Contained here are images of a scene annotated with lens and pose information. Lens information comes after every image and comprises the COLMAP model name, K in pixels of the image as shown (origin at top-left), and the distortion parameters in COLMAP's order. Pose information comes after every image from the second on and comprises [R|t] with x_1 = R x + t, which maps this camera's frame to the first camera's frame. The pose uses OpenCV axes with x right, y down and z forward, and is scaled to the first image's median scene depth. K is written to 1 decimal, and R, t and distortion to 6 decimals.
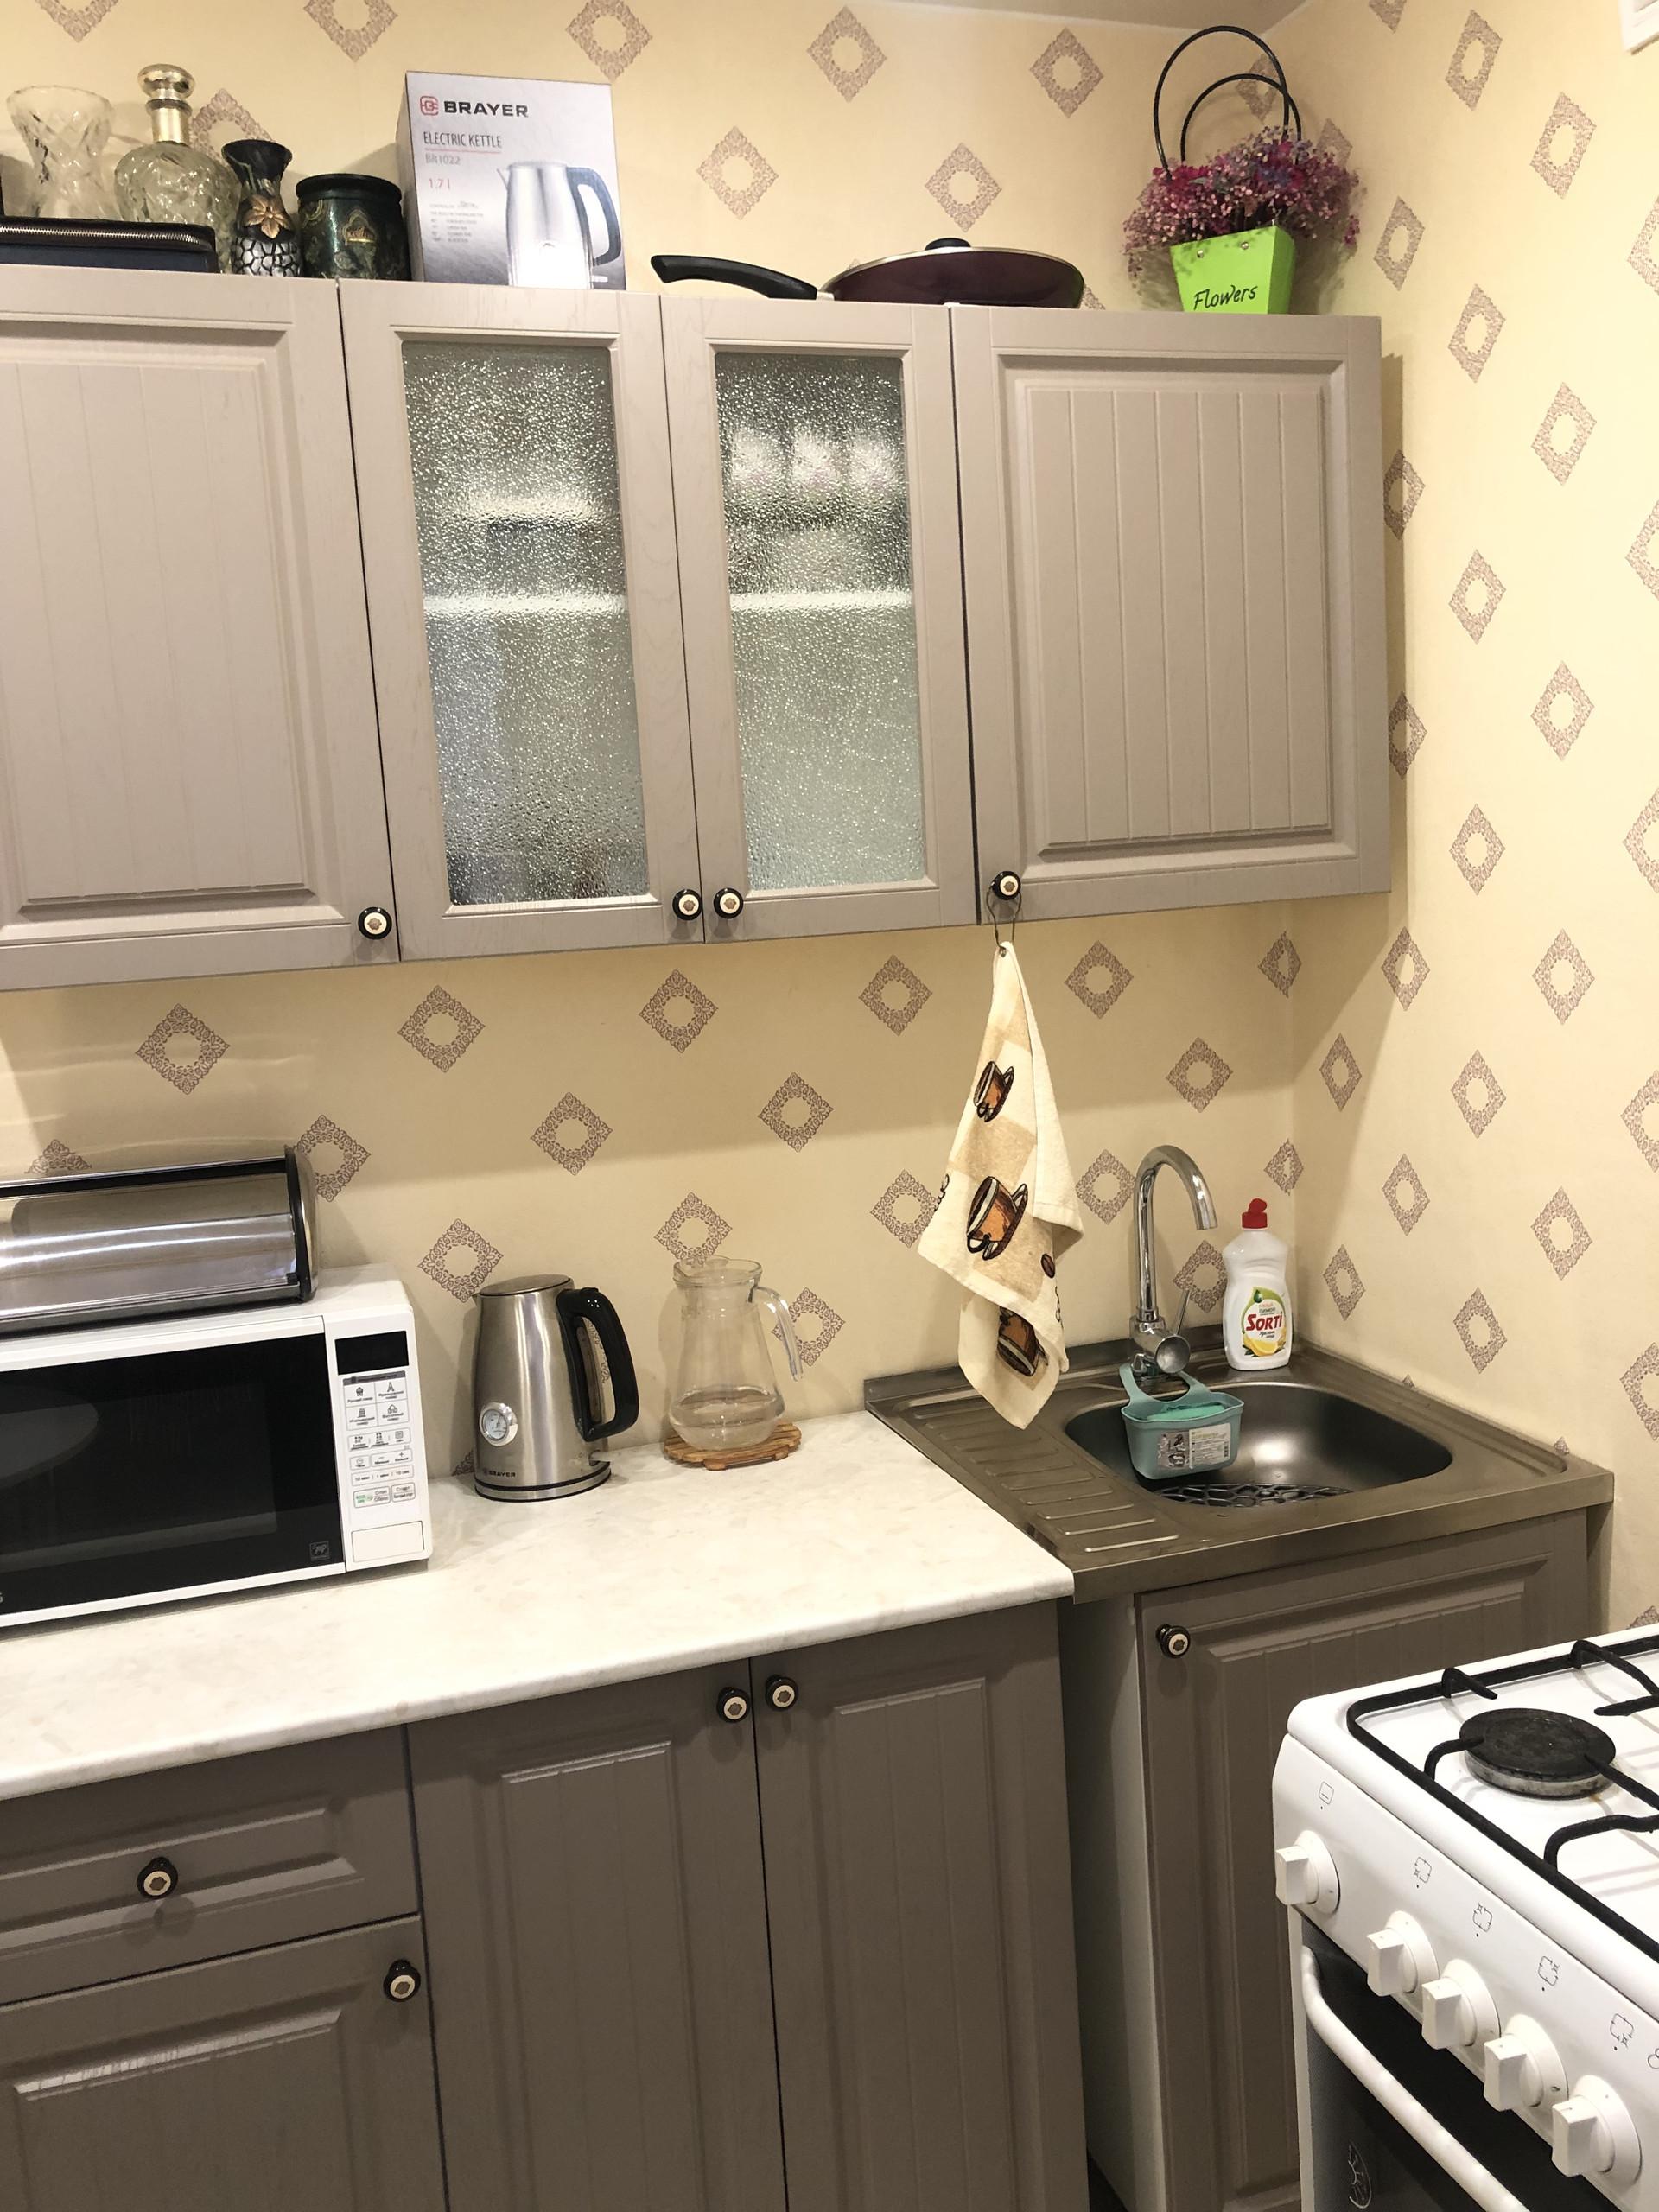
lens RADIAL K [[1798.6, 0, 836.3], [0, 1798.6, 1103.8], [0, 0, 1]] dist [-0.003924, -0.005267]
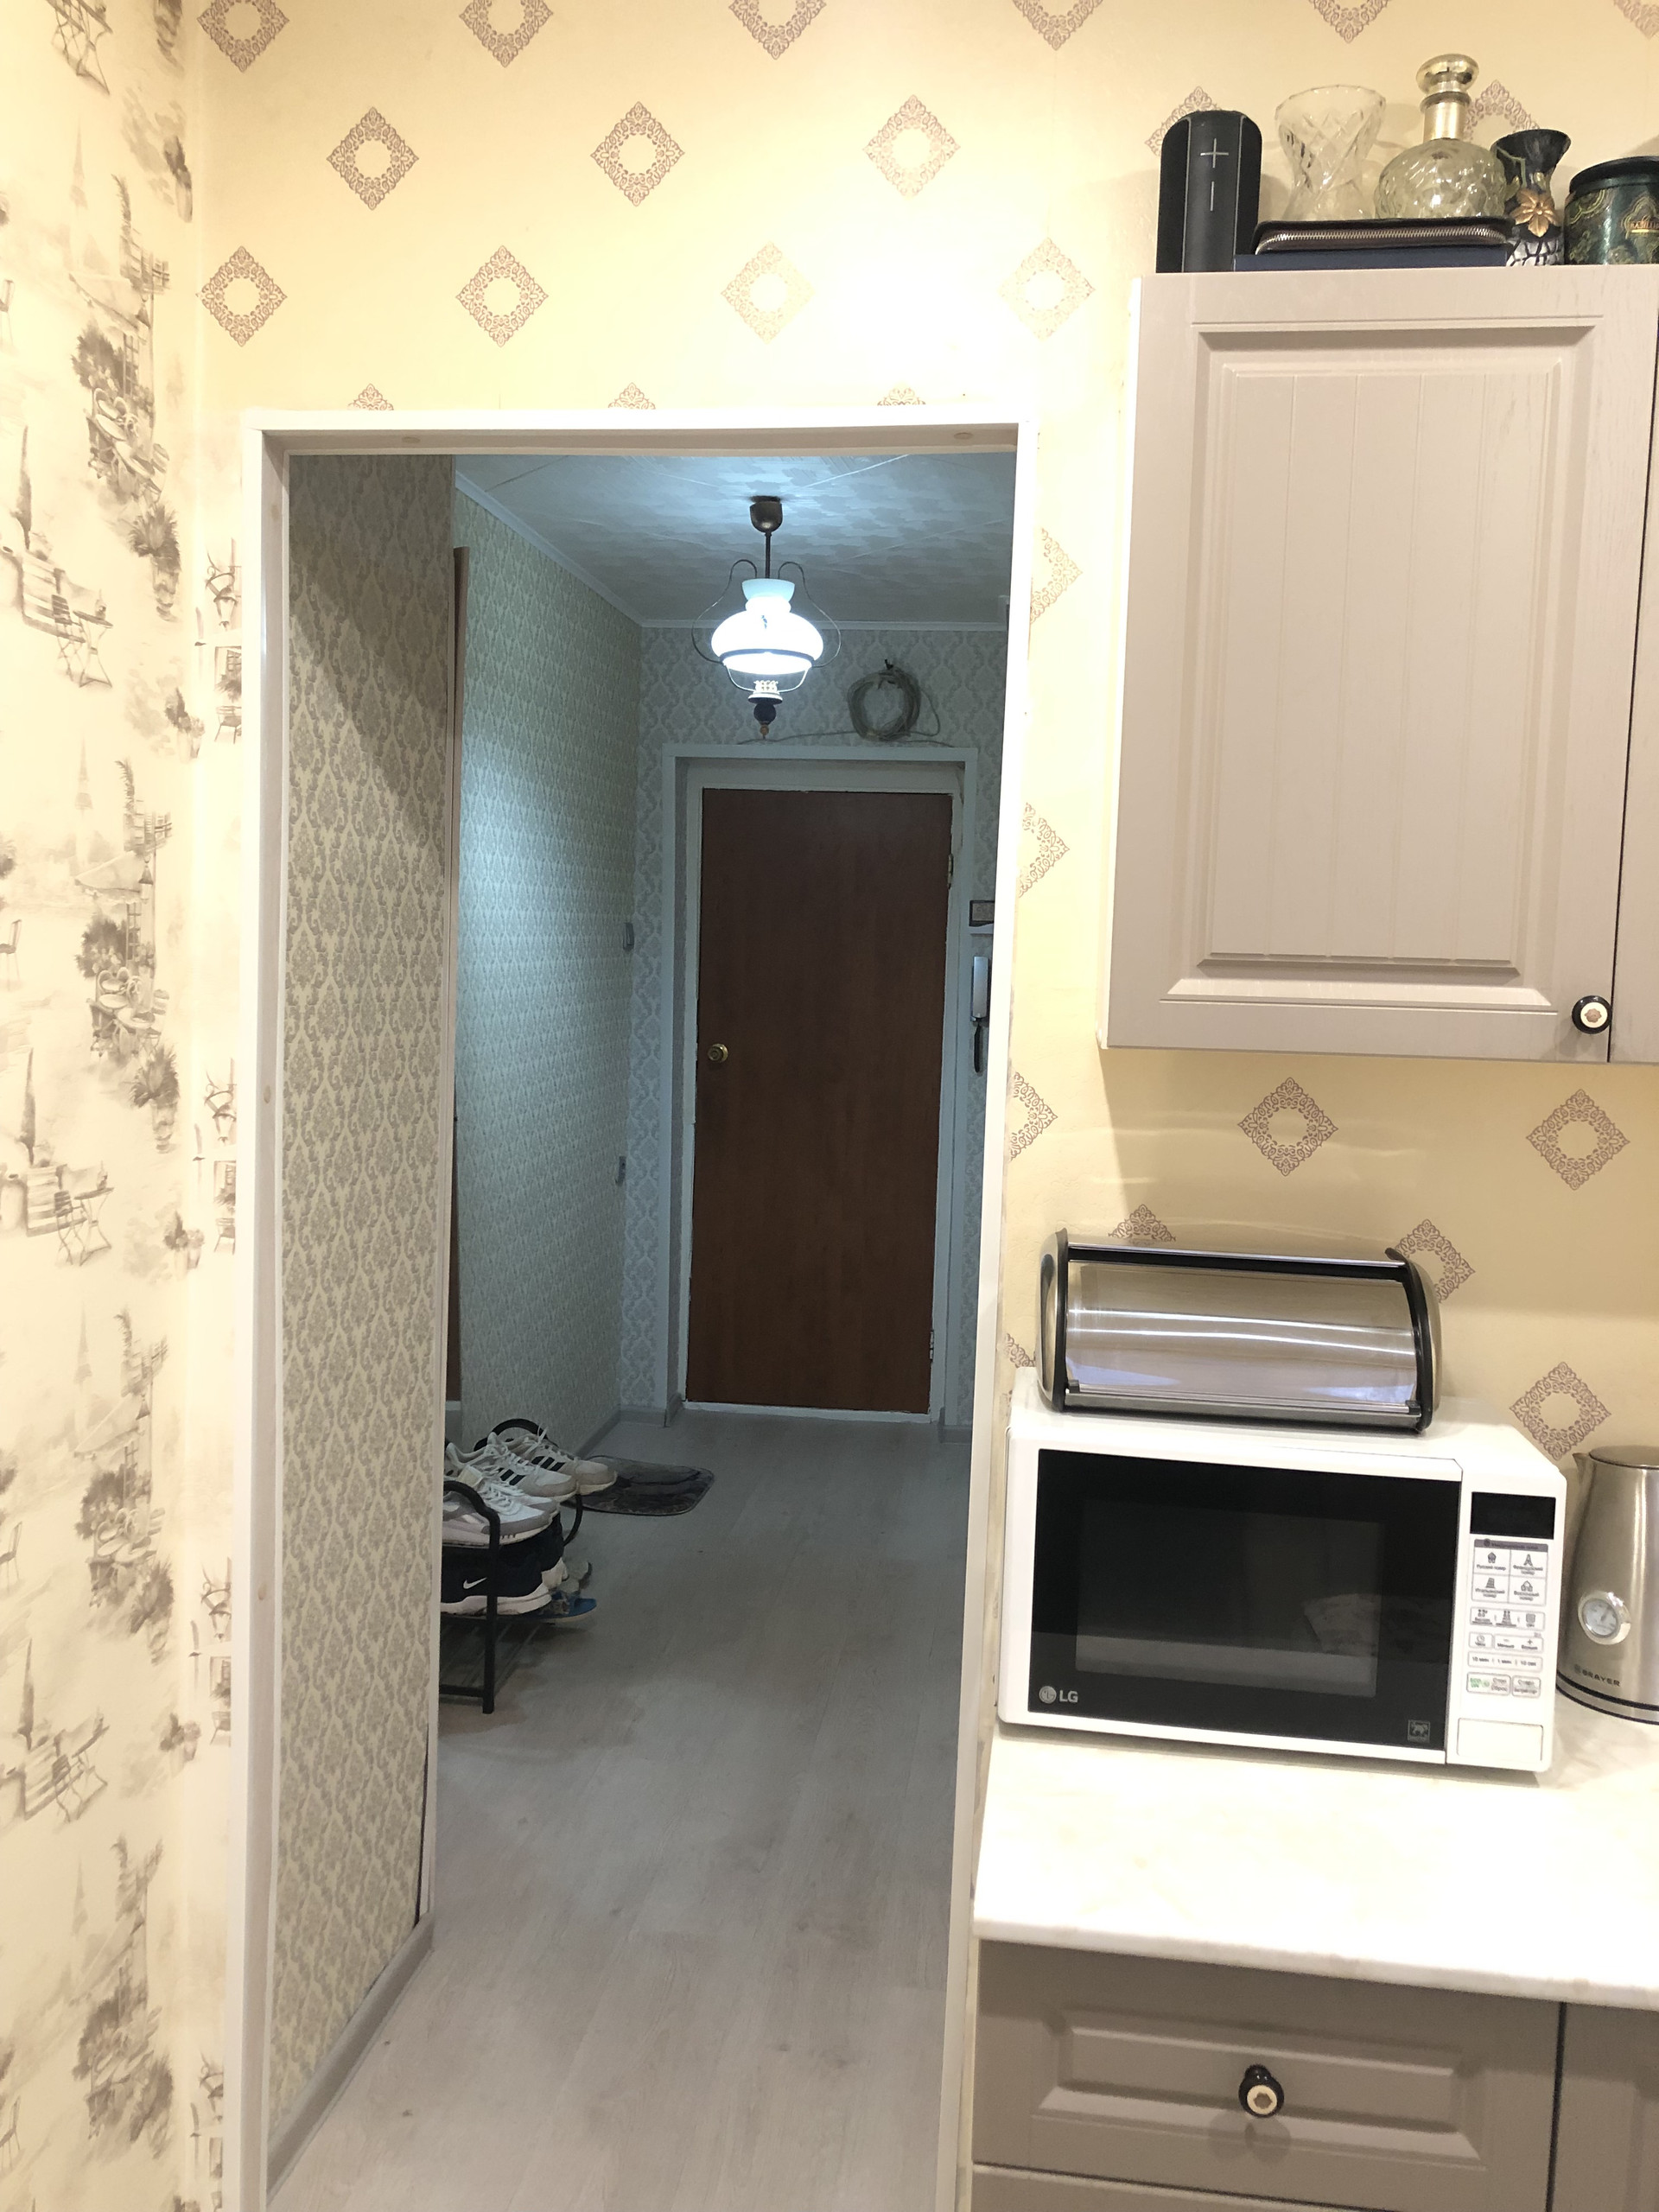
lens RADIAL K [[1798.6, 0, 824.5], [0, 1798.6, 1108.5], [0, 0, 1]] dist [-0.003924, -0.005267]
pose [[0.889457, 0.123461, -0.440027, -0.190256], [-0.140964, 0.989989, -0.007172, 0.000331], [0.434737, 0.068407, 0.897956, 0.081958]]
